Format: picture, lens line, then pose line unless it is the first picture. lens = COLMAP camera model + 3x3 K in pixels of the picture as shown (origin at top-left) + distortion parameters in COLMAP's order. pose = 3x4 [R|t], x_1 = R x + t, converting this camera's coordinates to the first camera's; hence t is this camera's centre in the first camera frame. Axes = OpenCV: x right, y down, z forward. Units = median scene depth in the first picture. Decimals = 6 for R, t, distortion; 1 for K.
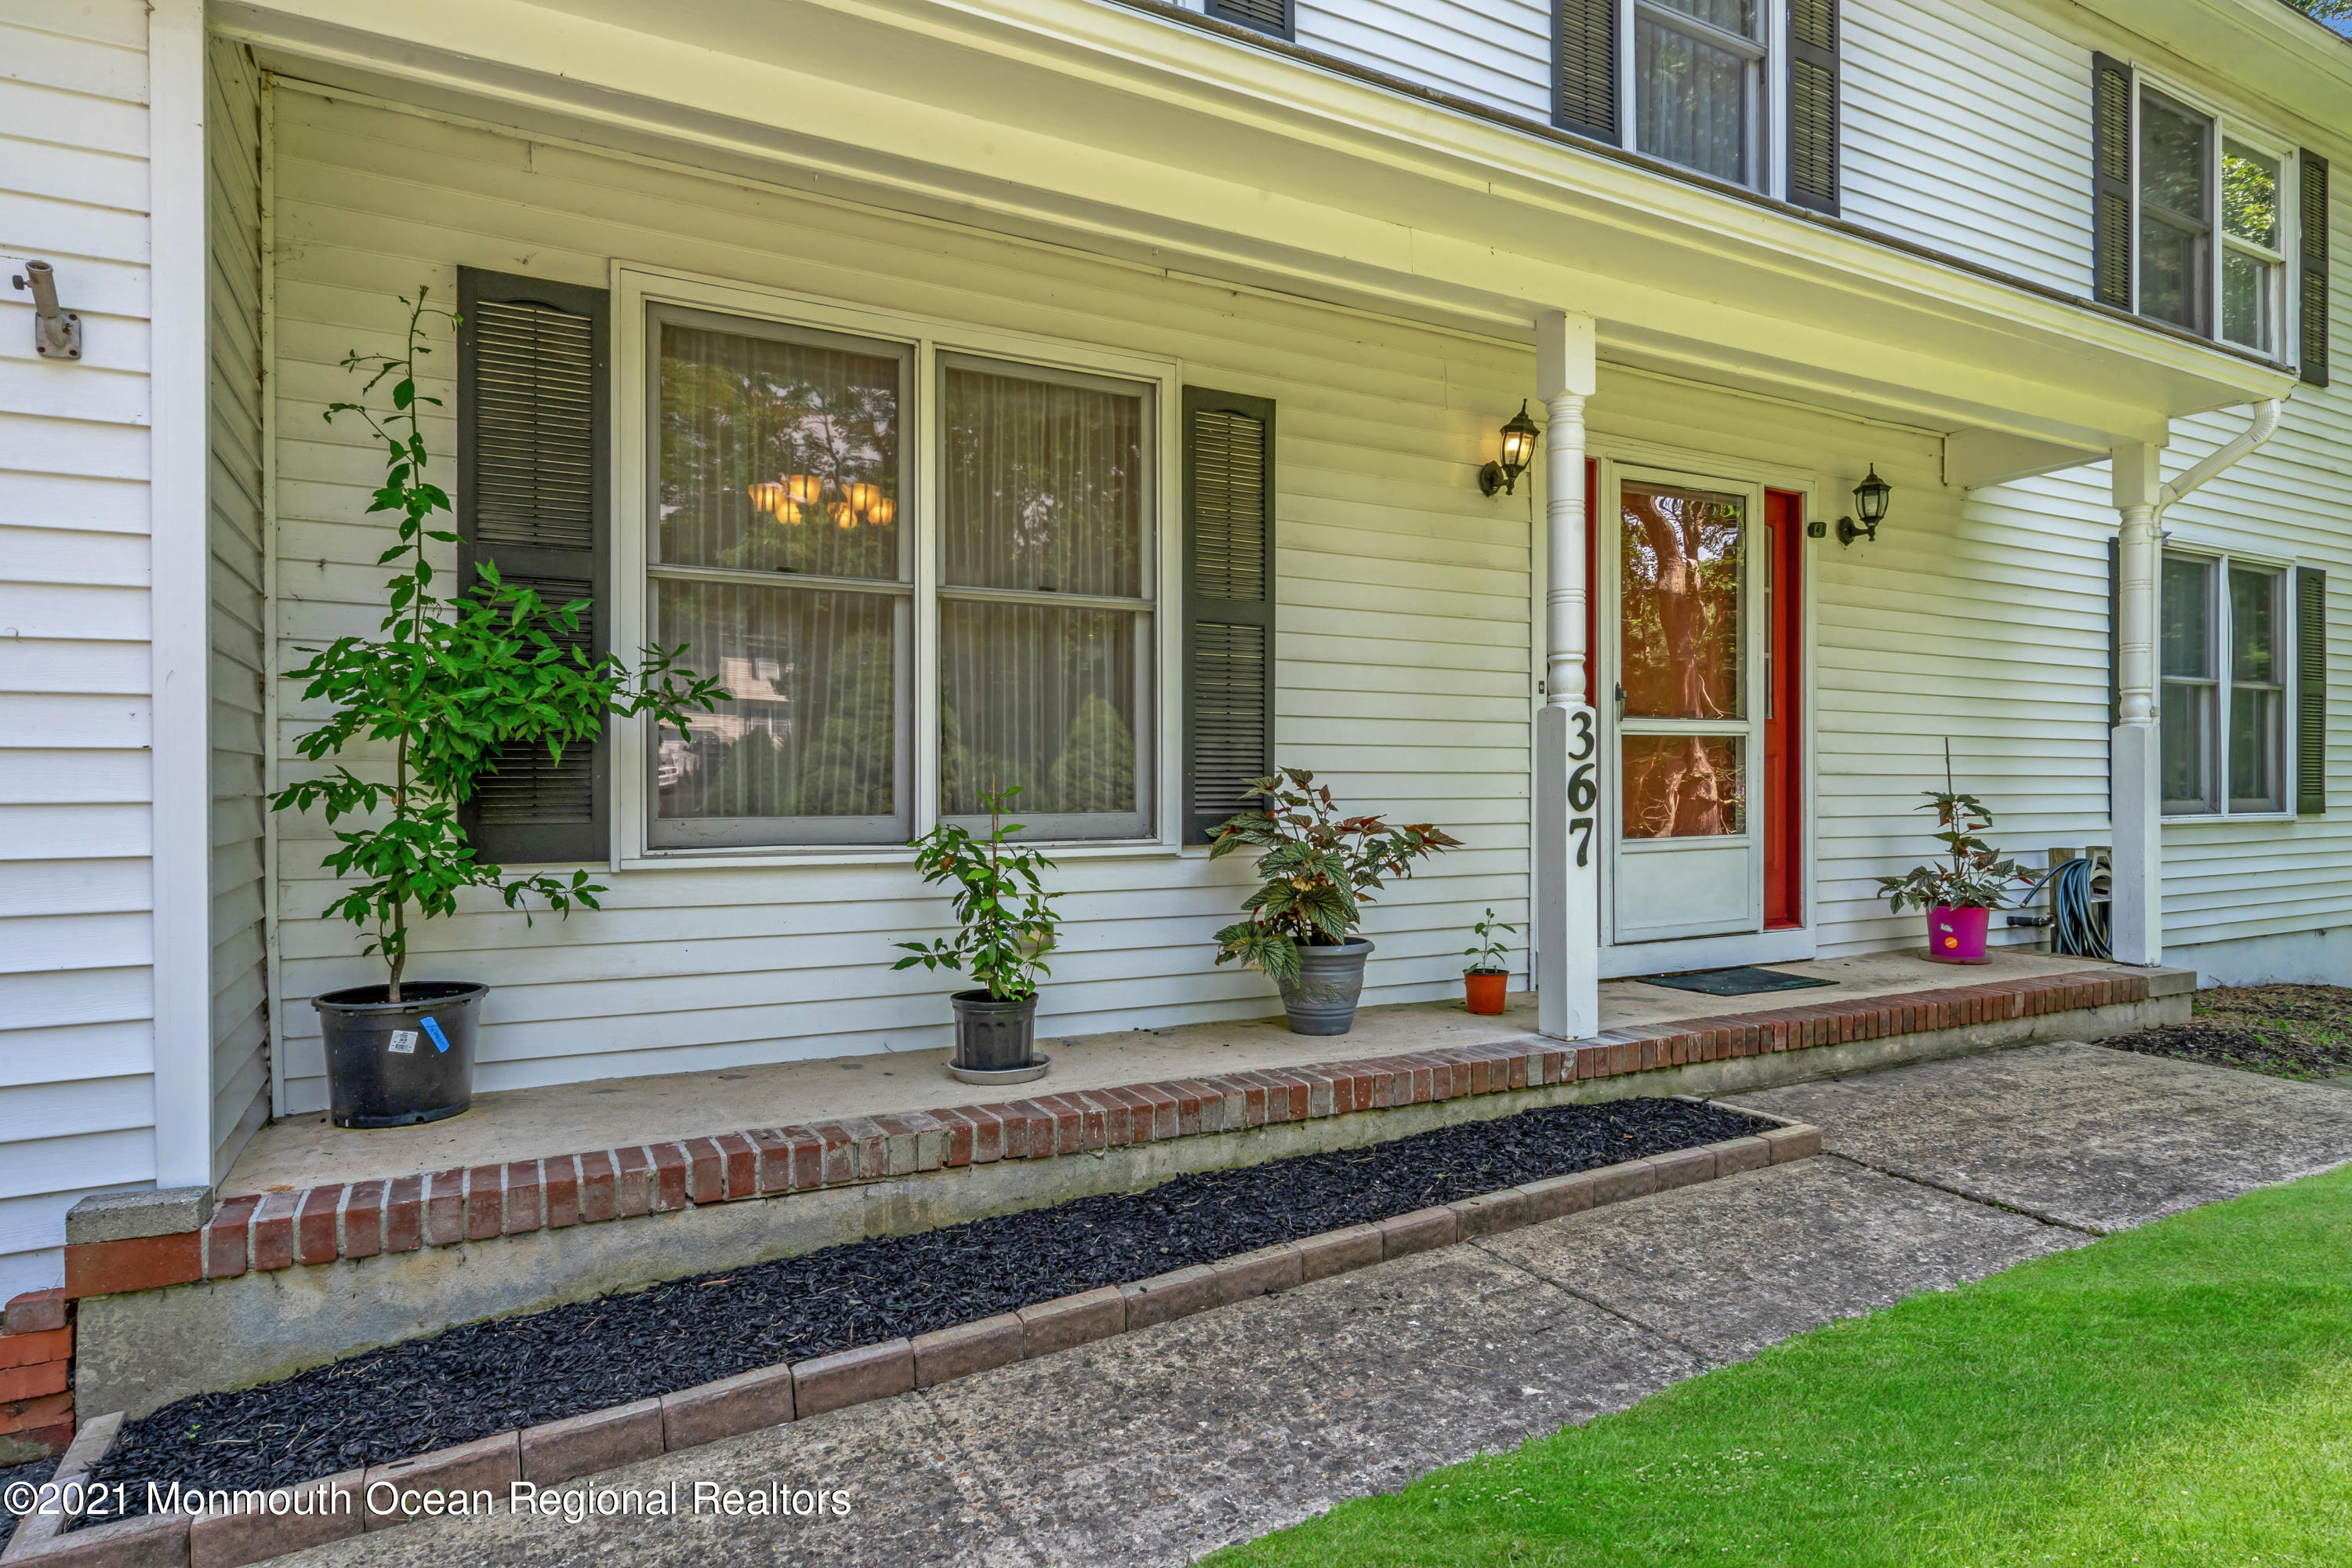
lens RADIAL K [[1297.2, 0, 1176.0], [0, 1297.2, 784.0], [0, 0, 1]] dist [0.001454, 0.000153]
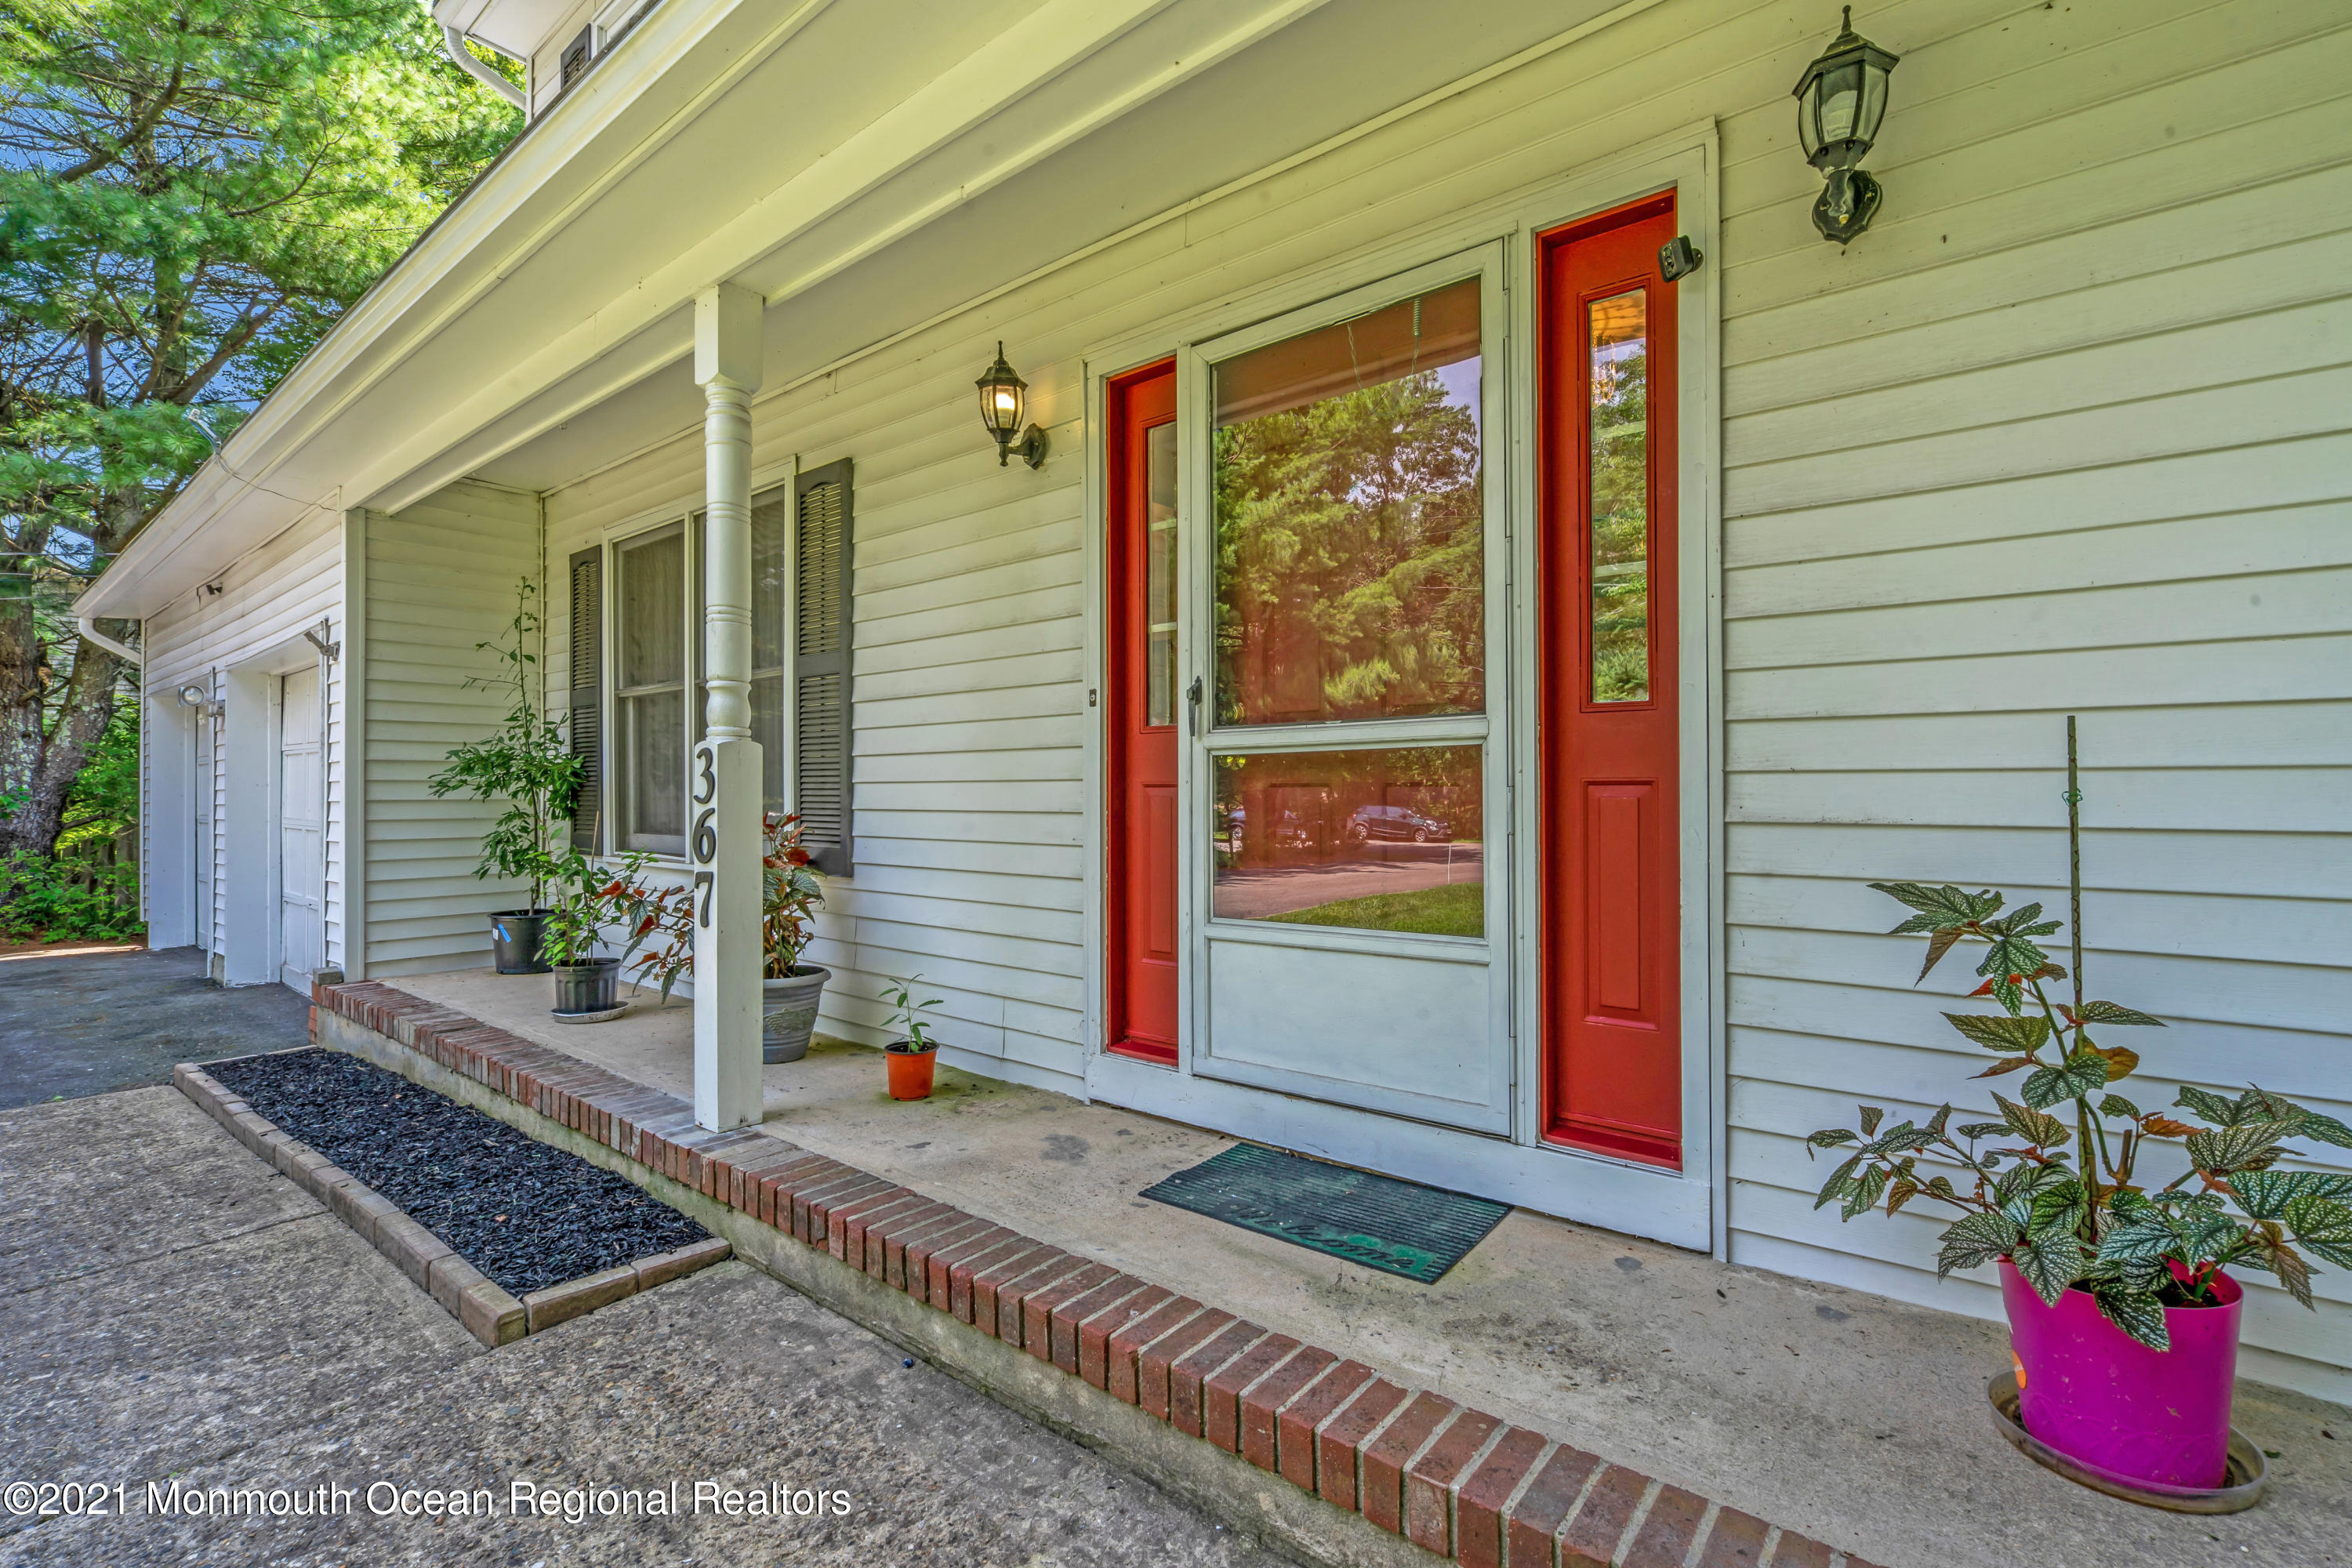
lens RADIAL K [[1062.2, 0, 1176.0], [0, 1062.2, 784.0], [0, 0, 1]] dist [-0.000523, -0.000066]
pose [[0.381429, -0.007382, -0.924369, 0.976416], [0.000766, 0.999970, -0.007670, -0.023463], [0.924398, 0.002218, 0.381423, 0.917556]]
